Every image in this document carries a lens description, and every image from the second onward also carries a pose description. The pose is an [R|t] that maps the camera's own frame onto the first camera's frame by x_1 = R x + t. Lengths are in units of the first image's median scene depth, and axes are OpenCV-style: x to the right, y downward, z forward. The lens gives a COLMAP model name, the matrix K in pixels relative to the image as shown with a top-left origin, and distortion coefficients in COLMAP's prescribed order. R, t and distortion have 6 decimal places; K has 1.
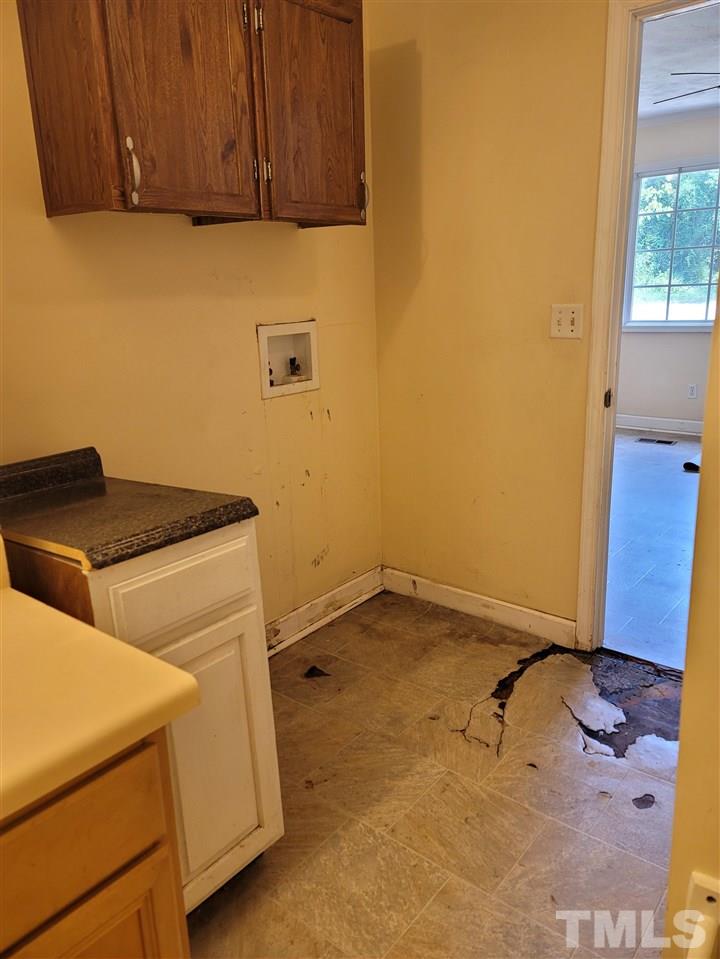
lens RADIAL K [[716.1, 0, 347.8], [0, 716.1, 477.3], [0, 0, 1]] dist [0.084743, -0.079867]
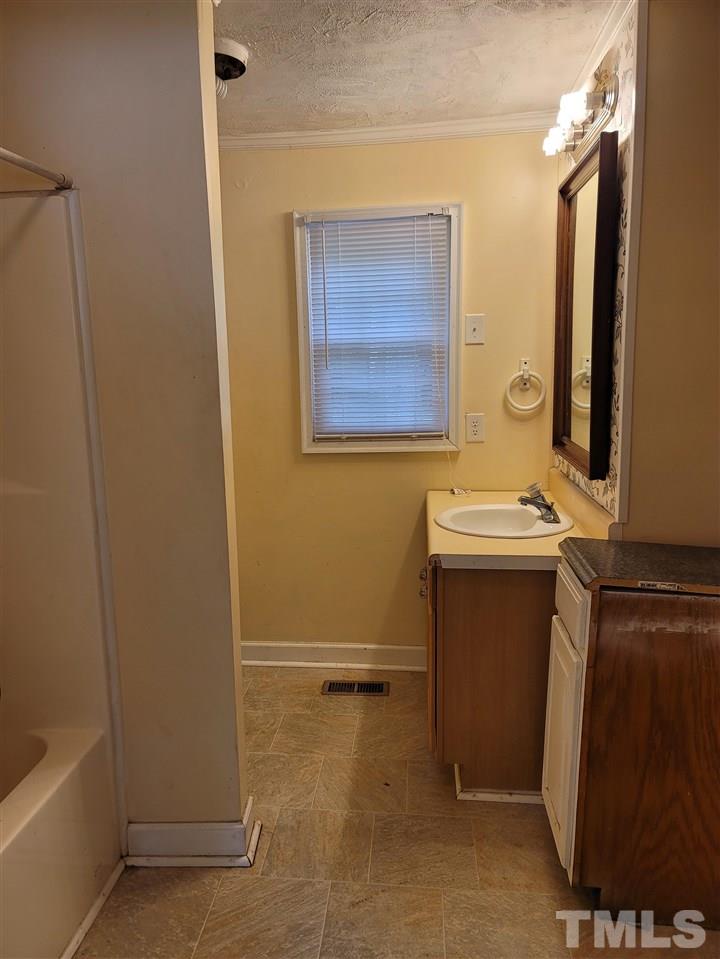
lens RADIAL K [[716.1, 0, 347.8], [0, 716.1, 477.3], [0, 0, 1]] dist [0.084743, -0.079867]
pose [[-0.836862, 0.140297, -0.529130, 0.612952], [-0.087611, 0.919814, 0.382449, -0.411118], [0.540358, 0.366414, -0.757466, 1.283080]]
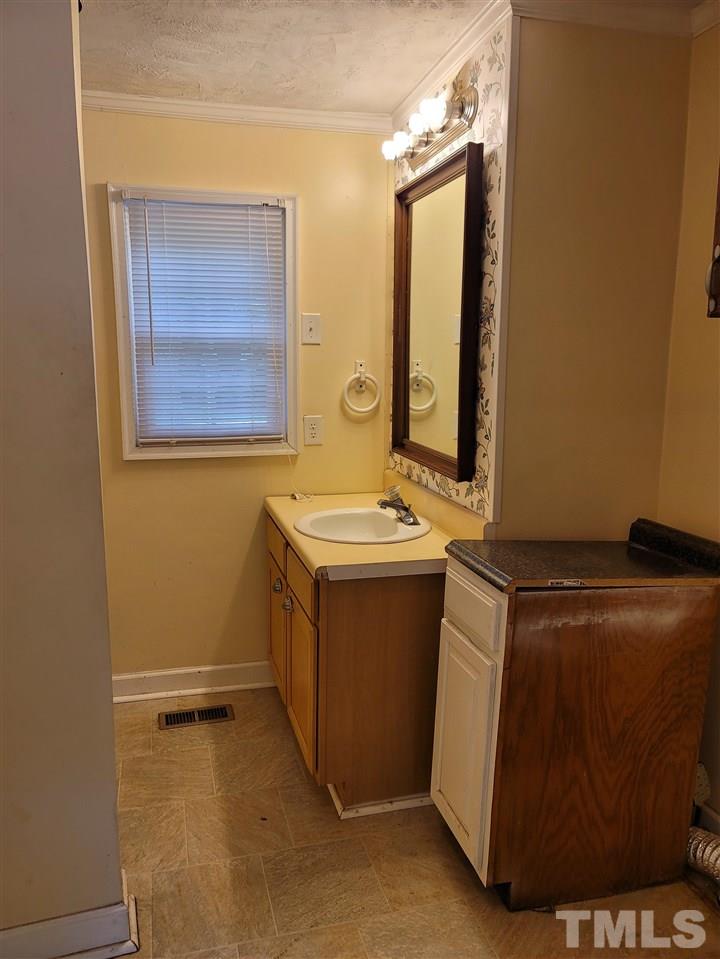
lens RADIAL K [[715.3, 0, 353.7], [0, 715.3, 477.7], [0, 0, 1]] dist [0.082164, -0.071723]
pose [[-0.584706, 0.167271, -0.793813, 0.715529], [-0.190010, 0.923055, 0.334462, -0.364943], [0.788679, 0.346394, -0.507933, 1.071206]]
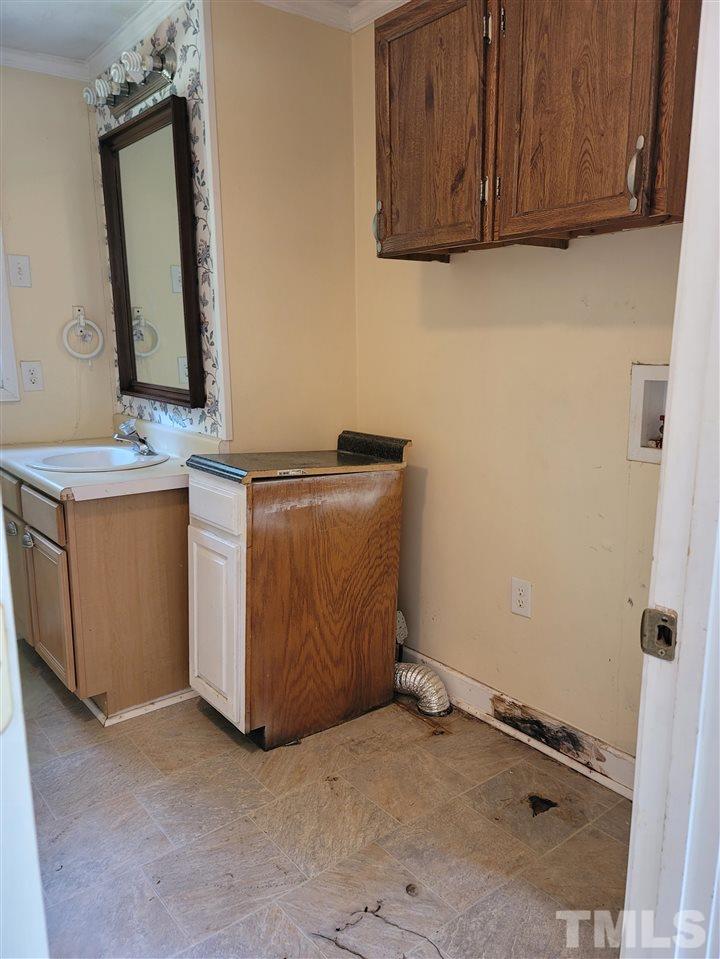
lens RADIAL K [[719.9, 0, 382.0], [0, 719.9, 485.2], [0, 0, 1]] dist [0.075589, -0.077442]
pose [[-0.197334, 0.228352, -0.953370, 0.908748], [-0.240729, 0.931430, 0.272924, -0.308655], [0.950320, 0.283361, -0.128832, 1.152515]]
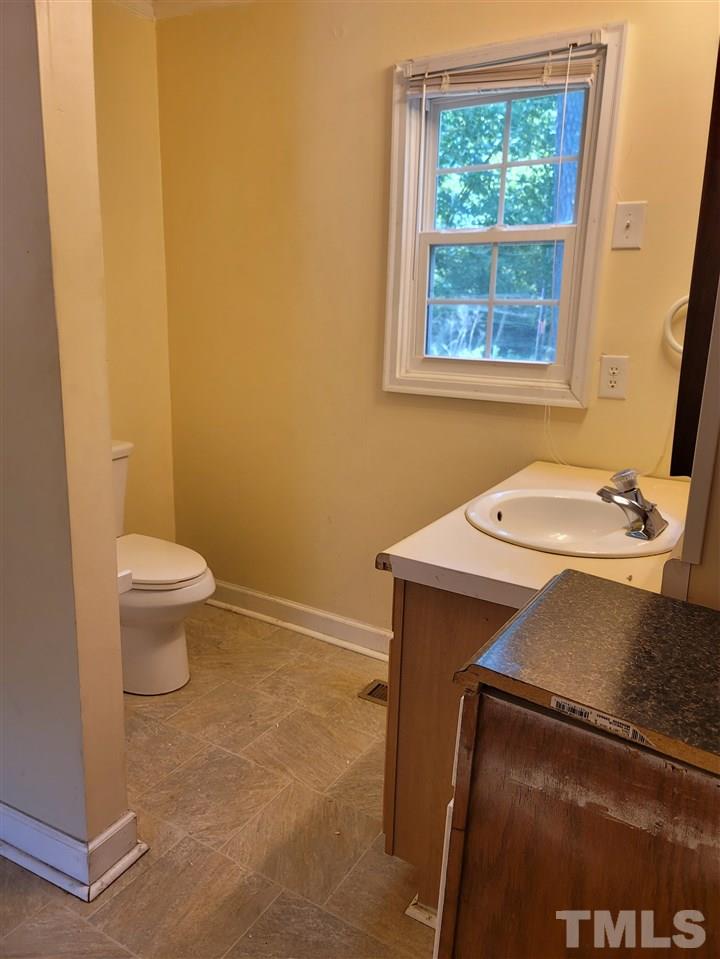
lens RADIAL K [[715.0, 0, 359.6], [0, 715.0, 466.2], [0, 0, 1]] dist [0.081844, -0.087670]
pose [[-0.991240, 0.036334, -0.126980, 0.013212], [-0.026711, 0.886401, 0.462148, -0.291662], [0.129346, 0.461491, -0.877665, 1.138375]]
